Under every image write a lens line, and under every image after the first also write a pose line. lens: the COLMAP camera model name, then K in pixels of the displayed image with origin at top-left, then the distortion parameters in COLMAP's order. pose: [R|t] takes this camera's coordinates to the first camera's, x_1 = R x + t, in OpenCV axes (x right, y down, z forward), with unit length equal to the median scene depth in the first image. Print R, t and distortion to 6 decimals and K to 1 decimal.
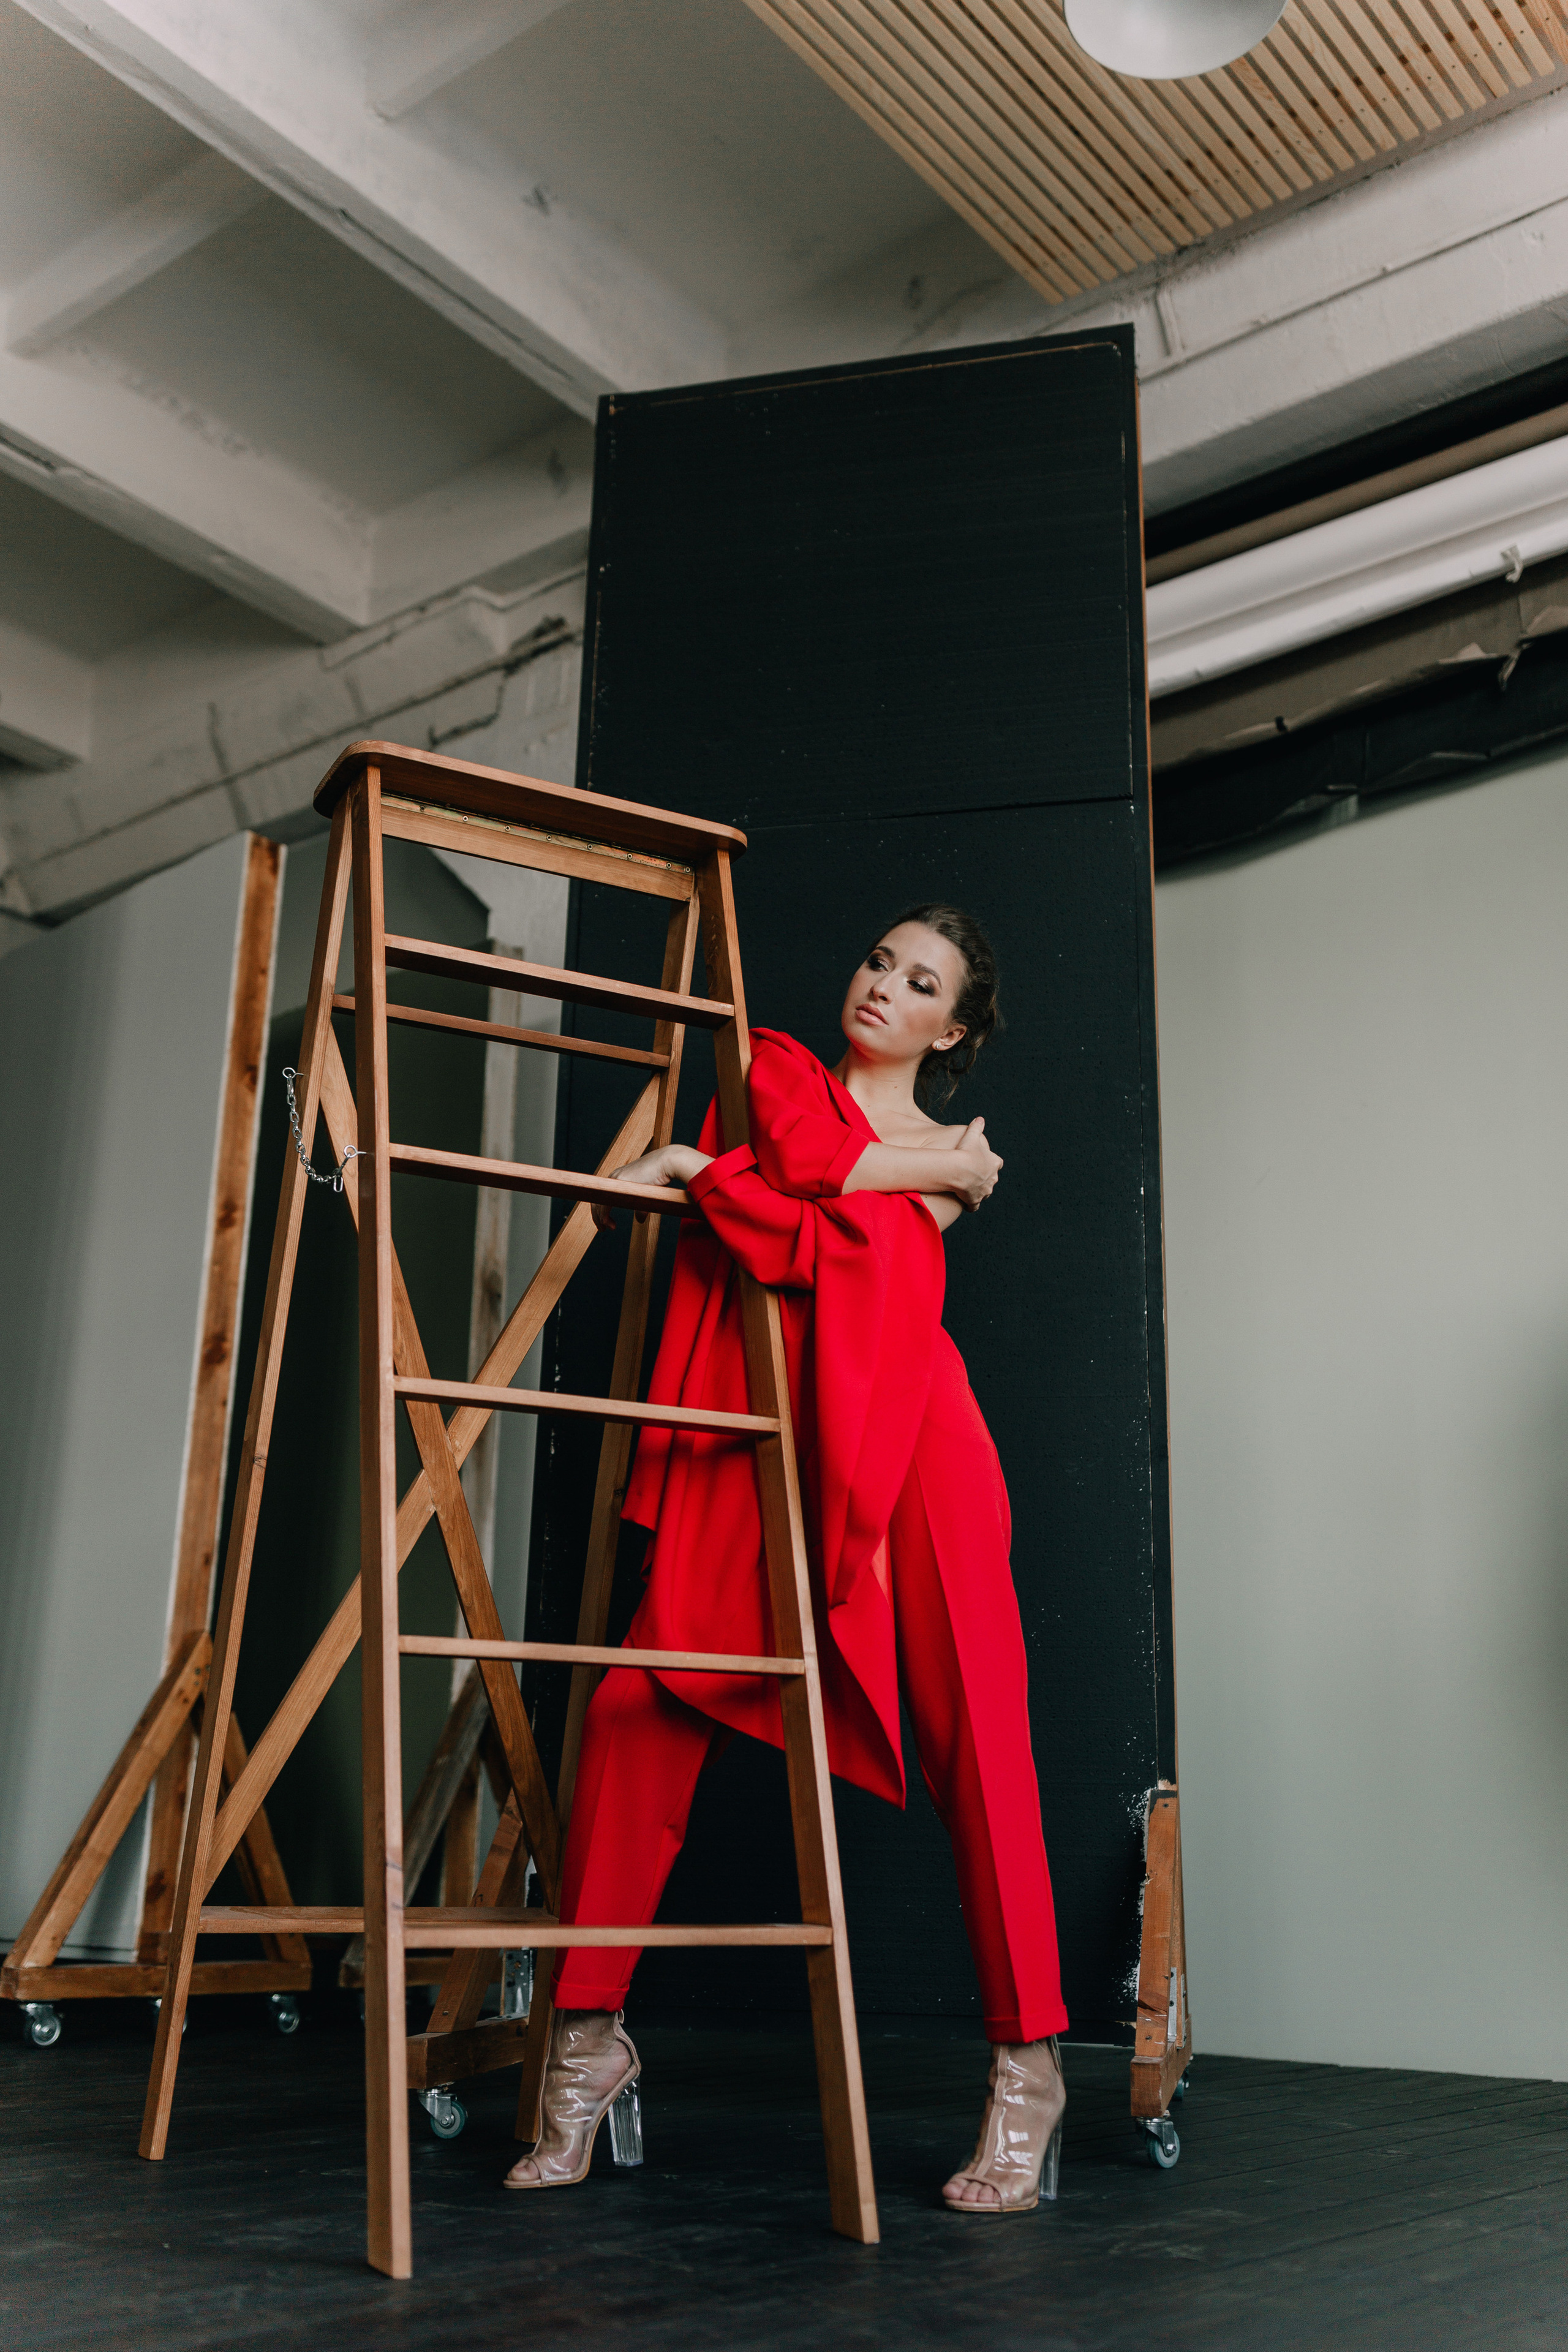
lens RADIAL K [[2320.6, 0, 772.8], [0, 2320.6, 1171.0], [0, 0, 1]] dist [0.011403, 0.000000]
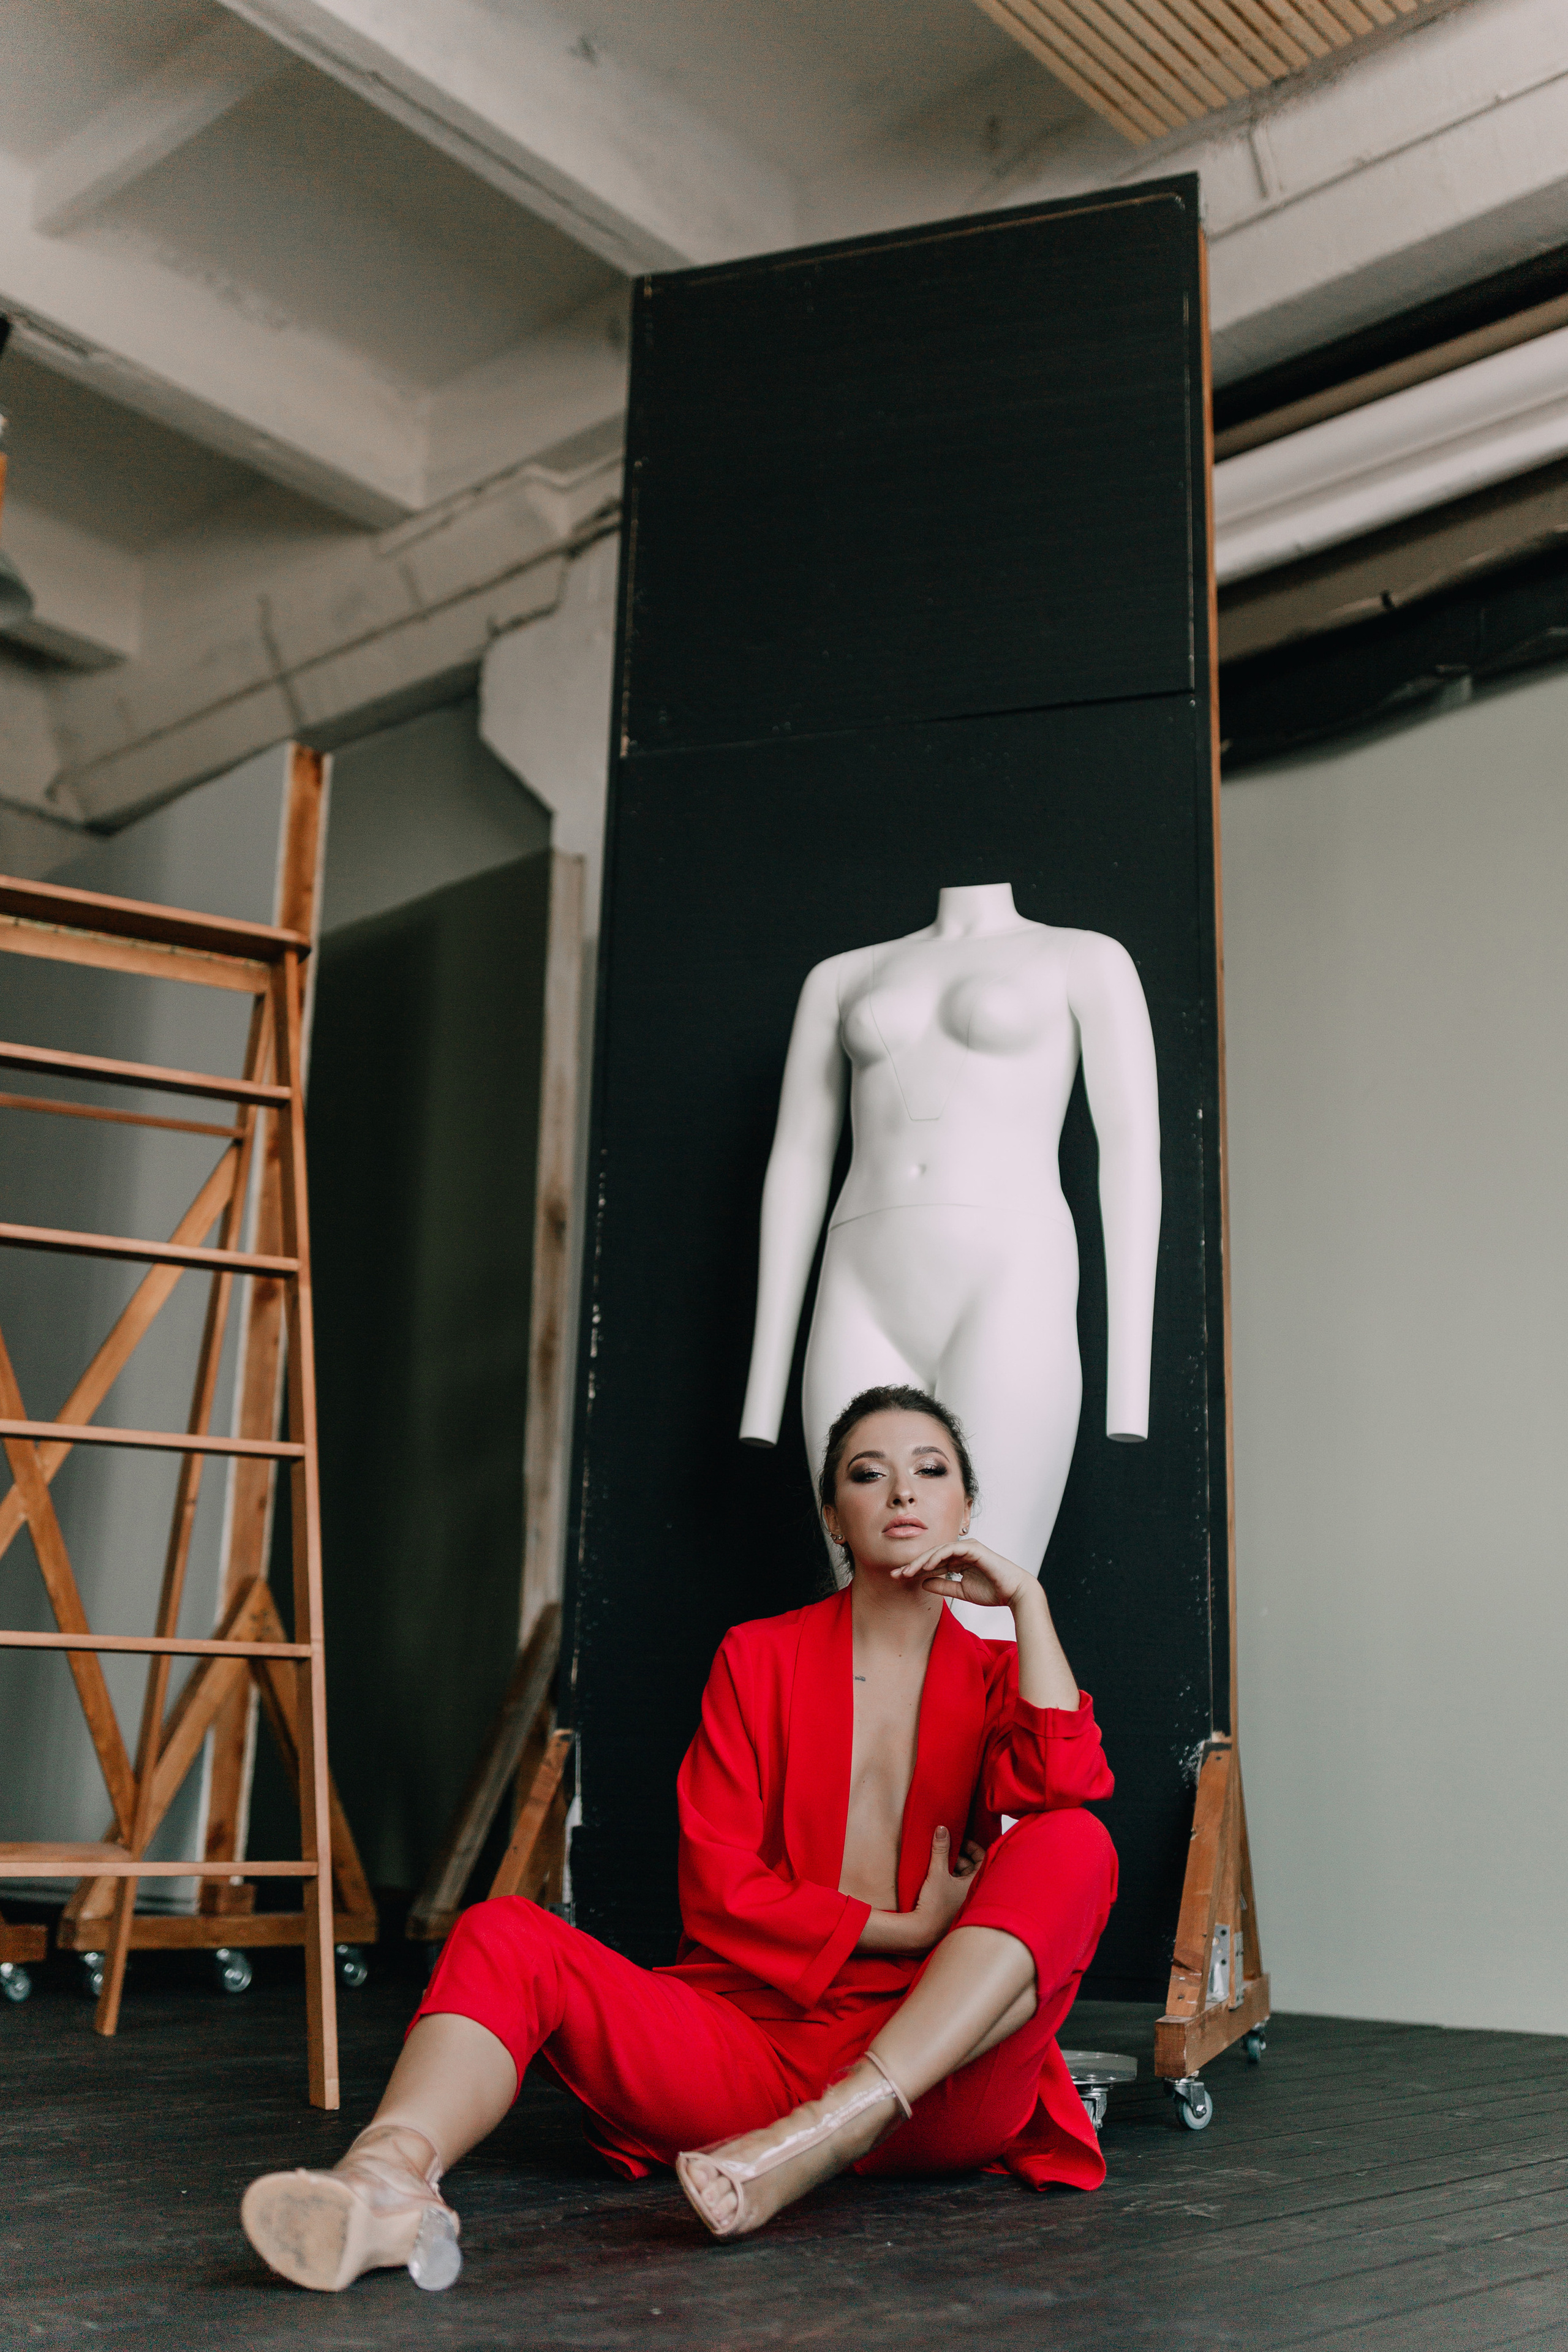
lens RADIAL K [[2535.1, 0, 784.0], [0, 2535.1, 1166.5], [0, 0, 1]] dist [0.006712, 0.000000]
pose [[0.998219, -0.011230, -0.058588, 0.036302], [0.013487, 0.999177, 0.038265, -0.008931], [0.058110, -0.038987, 0.997549, -0.030348]]
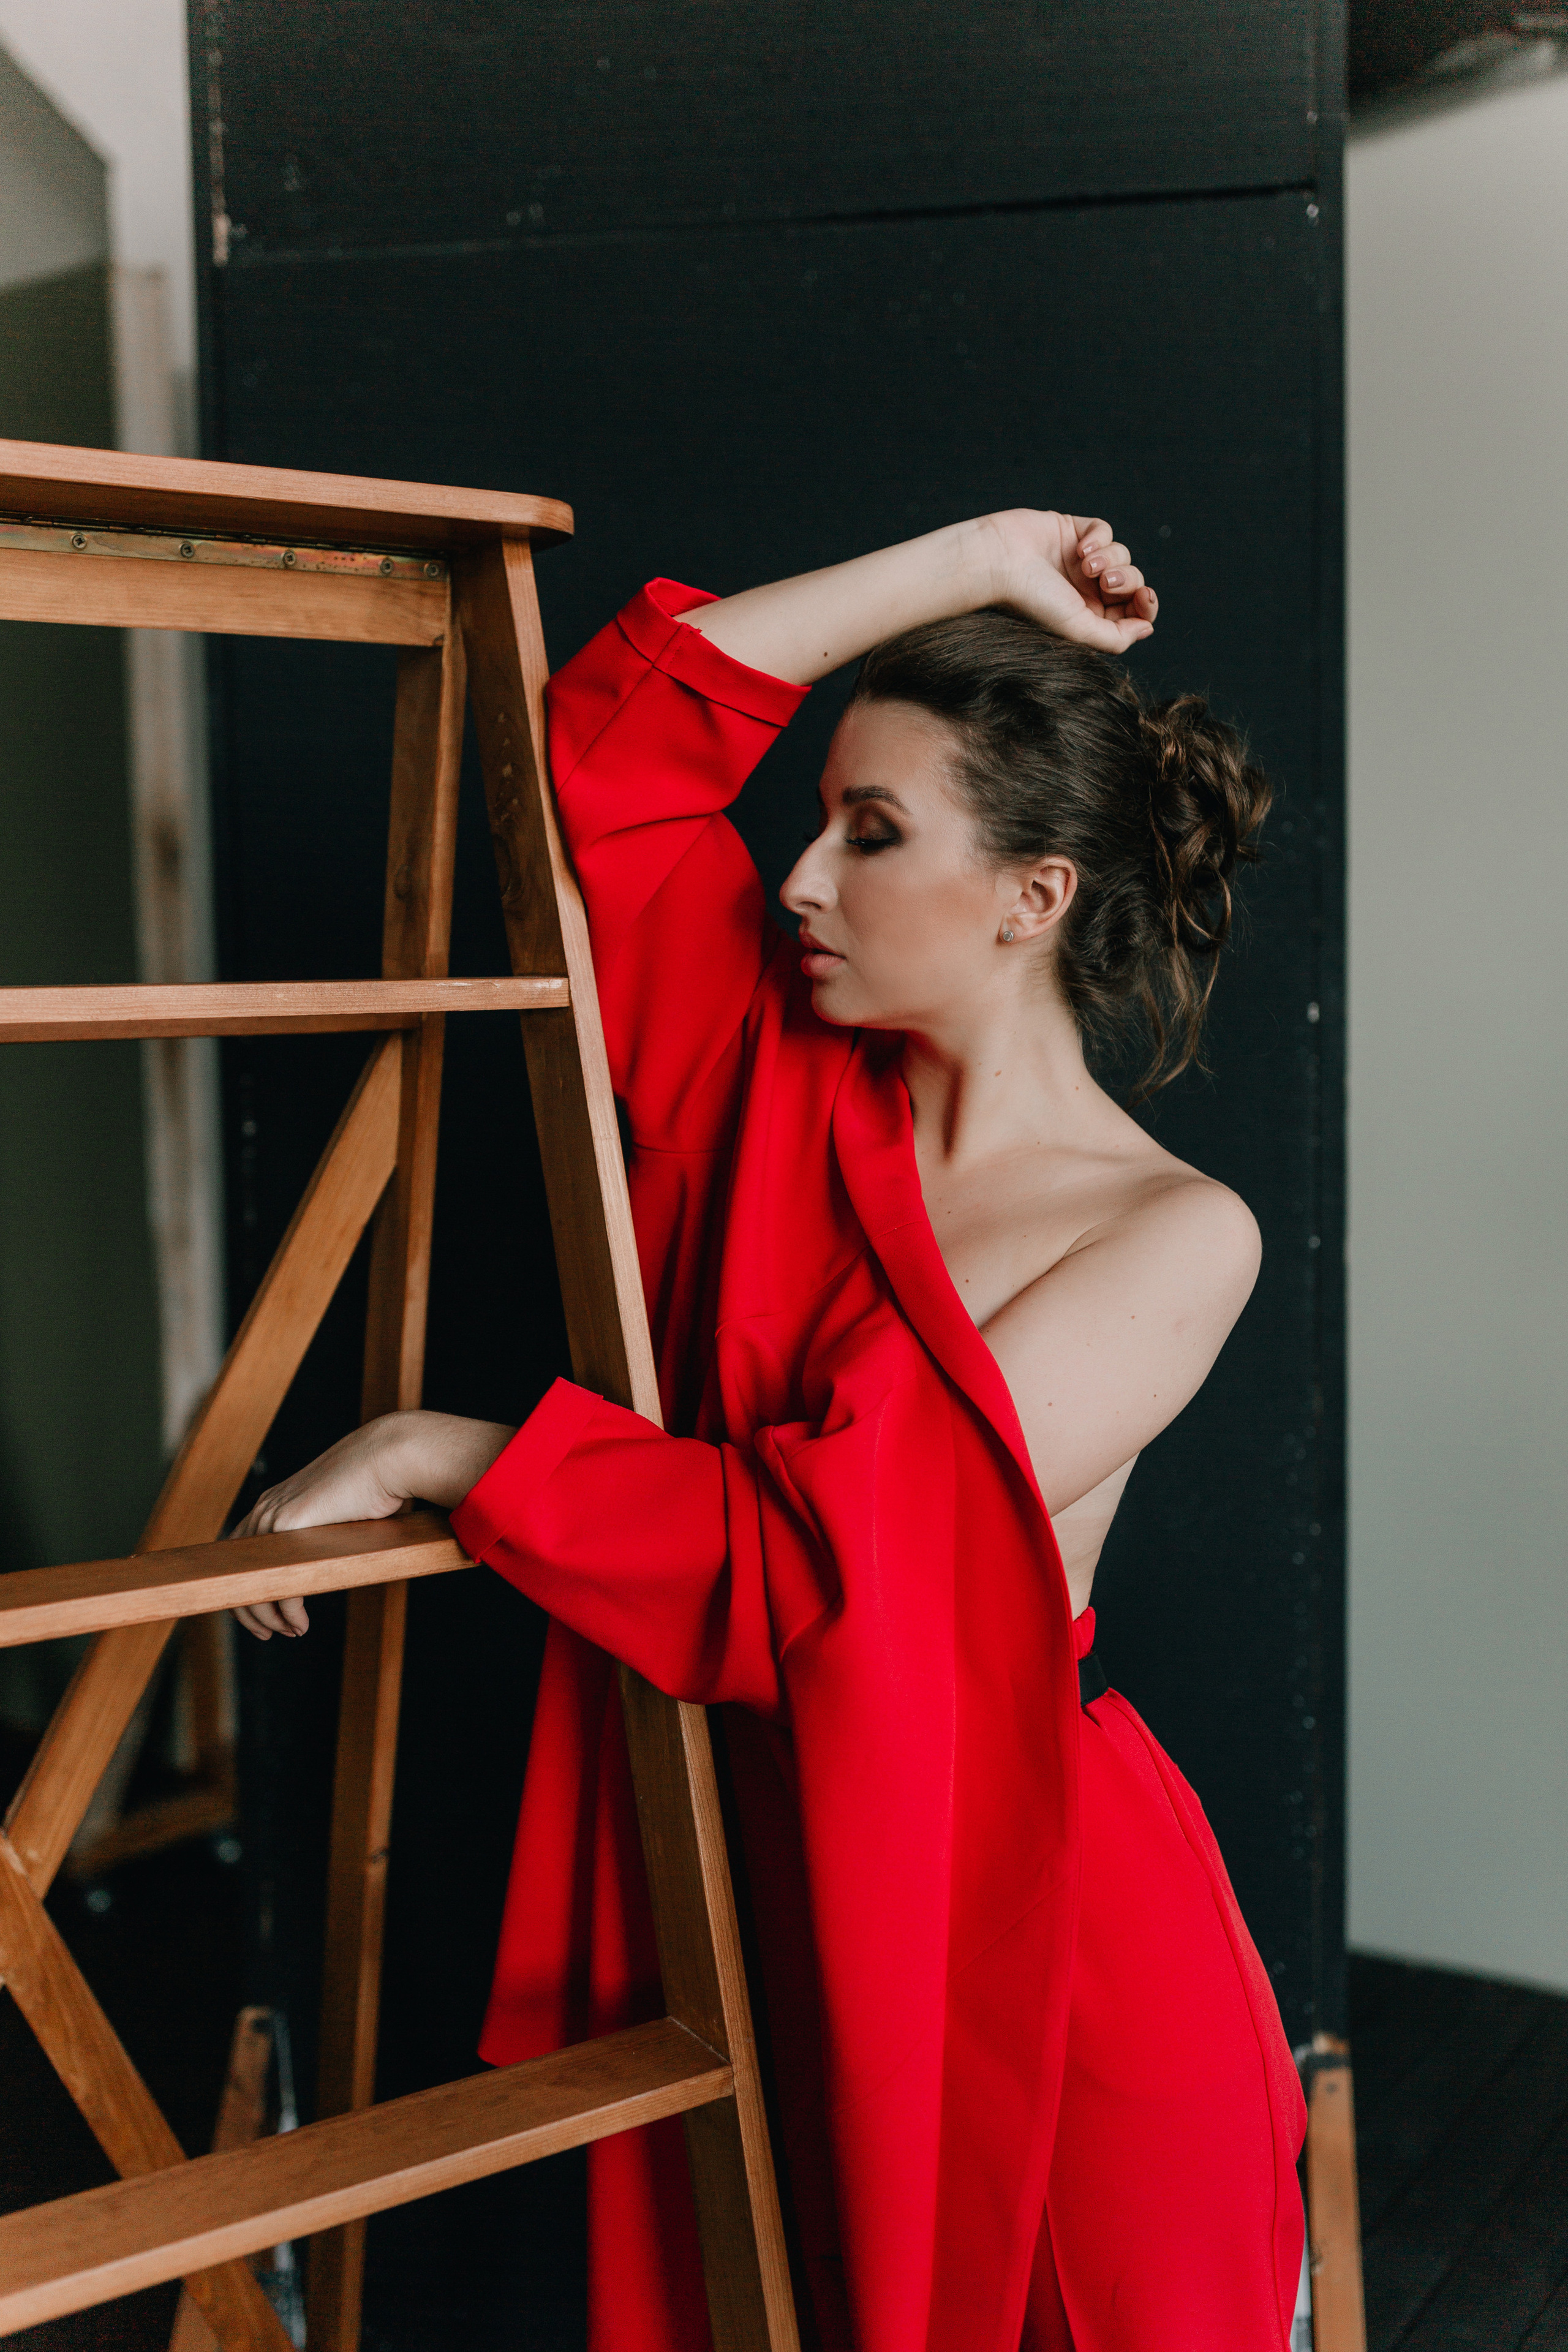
lens RADIAL K [[2320.6, 0, 755.1], [0, 2320.6, 1146.7], [0, 0, 1]] dist [0.011403, 0.000000]
pose [[0.995727, -0.046302, 0.079903, -0.010791], [0.014089, 0.931260, 0.364082, -0.117067], [-0.091268, -0.361400, 0.927933, 0.363271]]
